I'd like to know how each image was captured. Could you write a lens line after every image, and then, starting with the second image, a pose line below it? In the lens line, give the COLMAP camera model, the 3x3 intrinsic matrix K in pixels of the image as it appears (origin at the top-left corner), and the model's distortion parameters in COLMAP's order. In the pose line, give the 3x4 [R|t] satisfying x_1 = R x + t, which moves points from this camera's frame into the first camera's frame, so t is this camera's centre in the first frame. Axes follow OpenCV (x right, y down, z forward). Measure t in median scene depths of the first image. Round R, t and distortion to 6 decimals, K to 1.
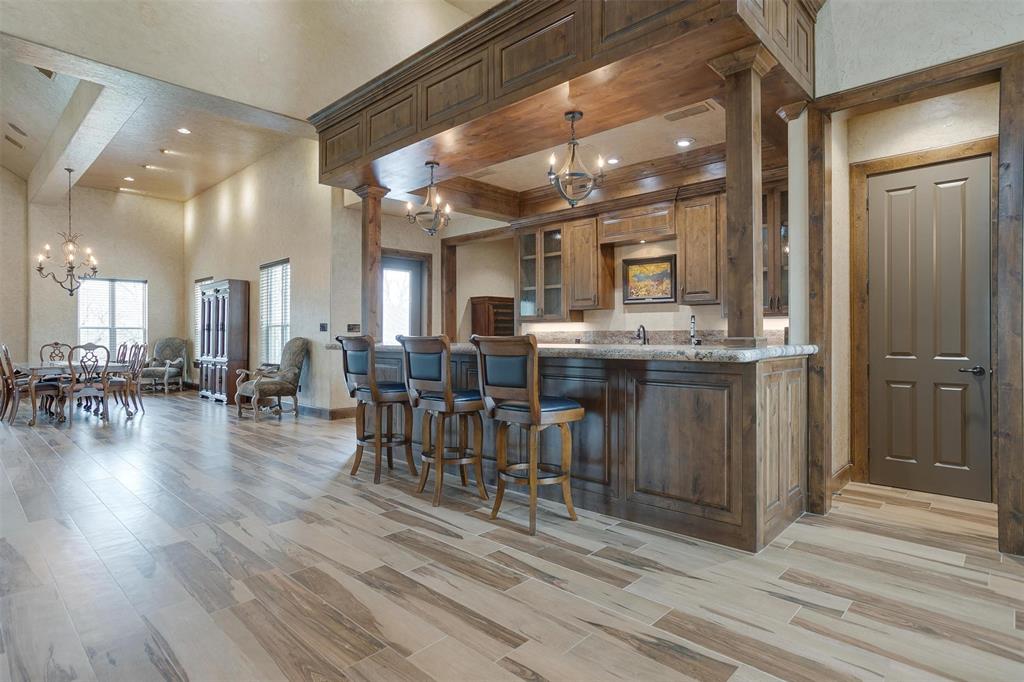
lens RADIAL K [[532.7, 0, 509.9], [0, 532.7, 337.2], [0, 0, 1]] dist [0.001099, 0.000344]
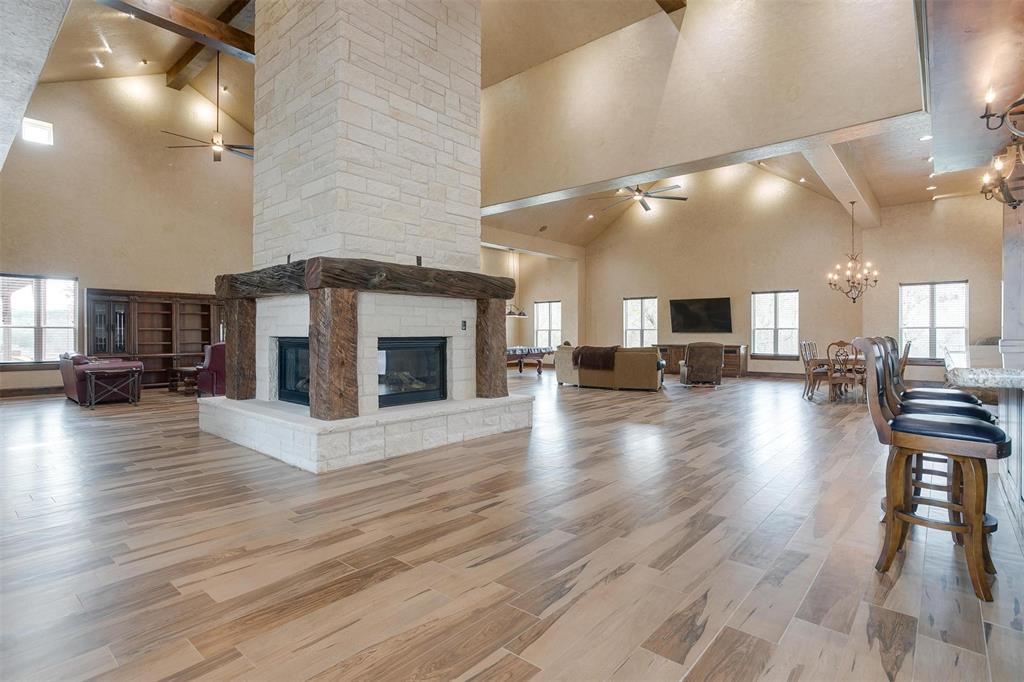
lens RADIAL K [[507.2, 0, 509.4], [0, 507.2, 337.1], [0, 0, 1]] dist [0.001590, 0.000427]
pose [[0.046971, 0.006361, -0.998876, 0.988500], [-0.004082, 0.999973, 0.006176, -0.007019], [0.998888, 0.003788, 0.046996, 0.447177]]
